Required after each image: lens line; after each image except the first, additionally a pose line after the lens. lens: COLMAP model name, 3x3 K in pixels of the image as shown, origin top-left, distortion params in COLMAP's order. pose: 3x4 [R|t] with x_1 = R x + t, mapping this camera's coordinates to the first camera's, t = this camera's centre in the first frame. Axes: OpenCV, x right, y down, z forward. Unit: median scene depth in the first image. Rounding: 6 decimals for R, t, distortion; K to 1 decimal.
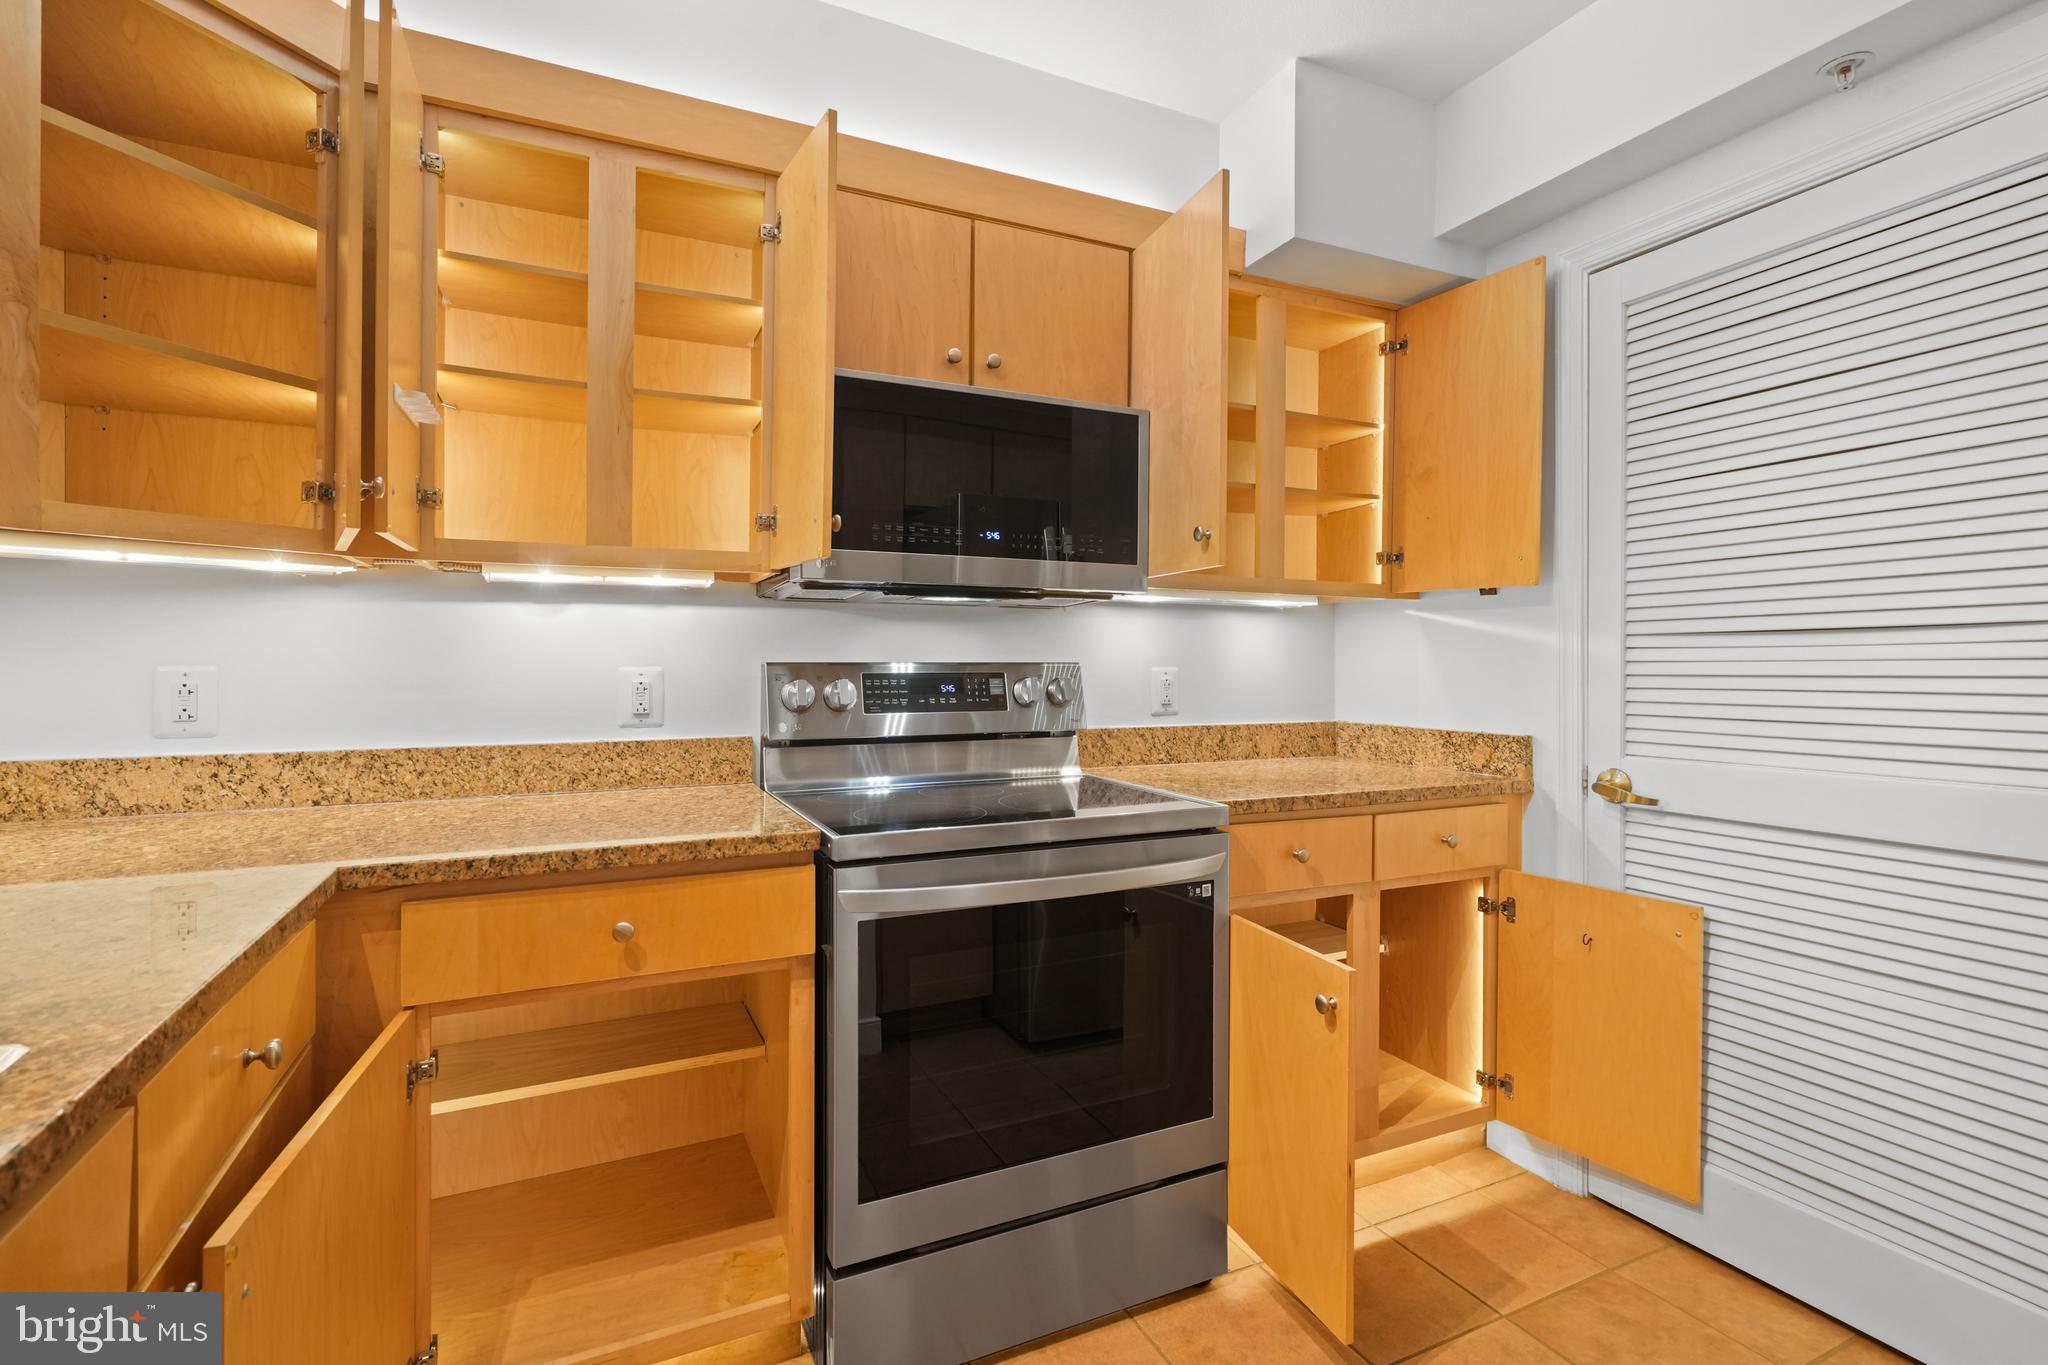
lens RADIAL K [[949.3, 0, 1024.3], [0, 949.3, 660.6], [0, 0, 1]] dist [-0.002028, -0.000182]
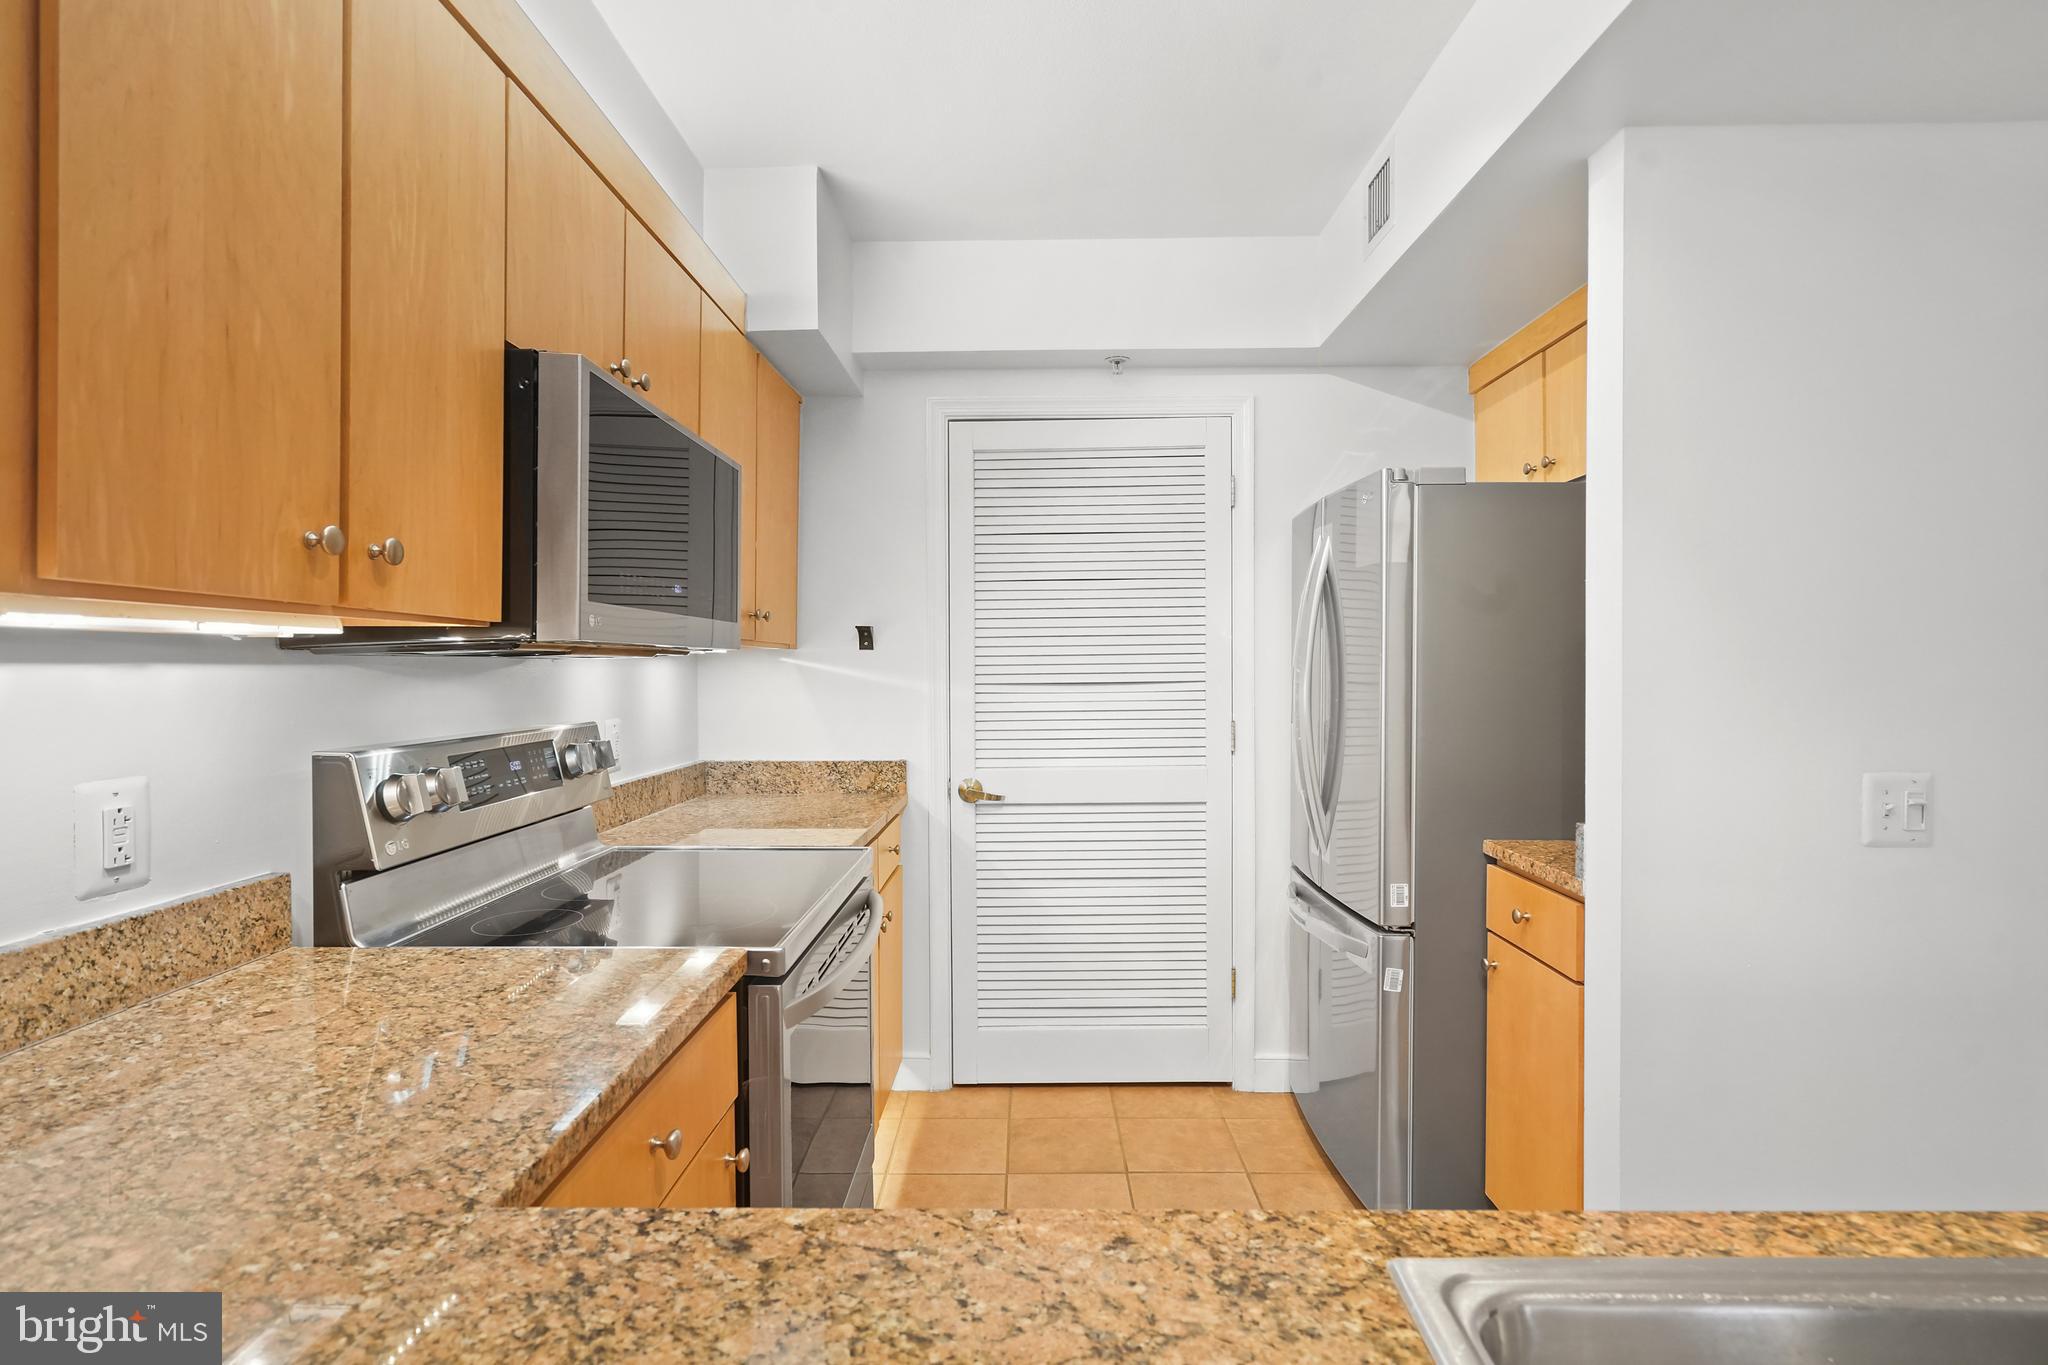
lens RADIAL K [[949.3, 0, 1002.4], [0, 949.3, 676.2], [0, 0, 1]] dist [-0.002028, -0.000182]
pose [[0.468281, -0.011259, 0.883508, -0.643830], [0.005878, 0.999936, 0.009627, -0.054984], [-0.883560, 0.000685, 0.468317, 0.303780]]
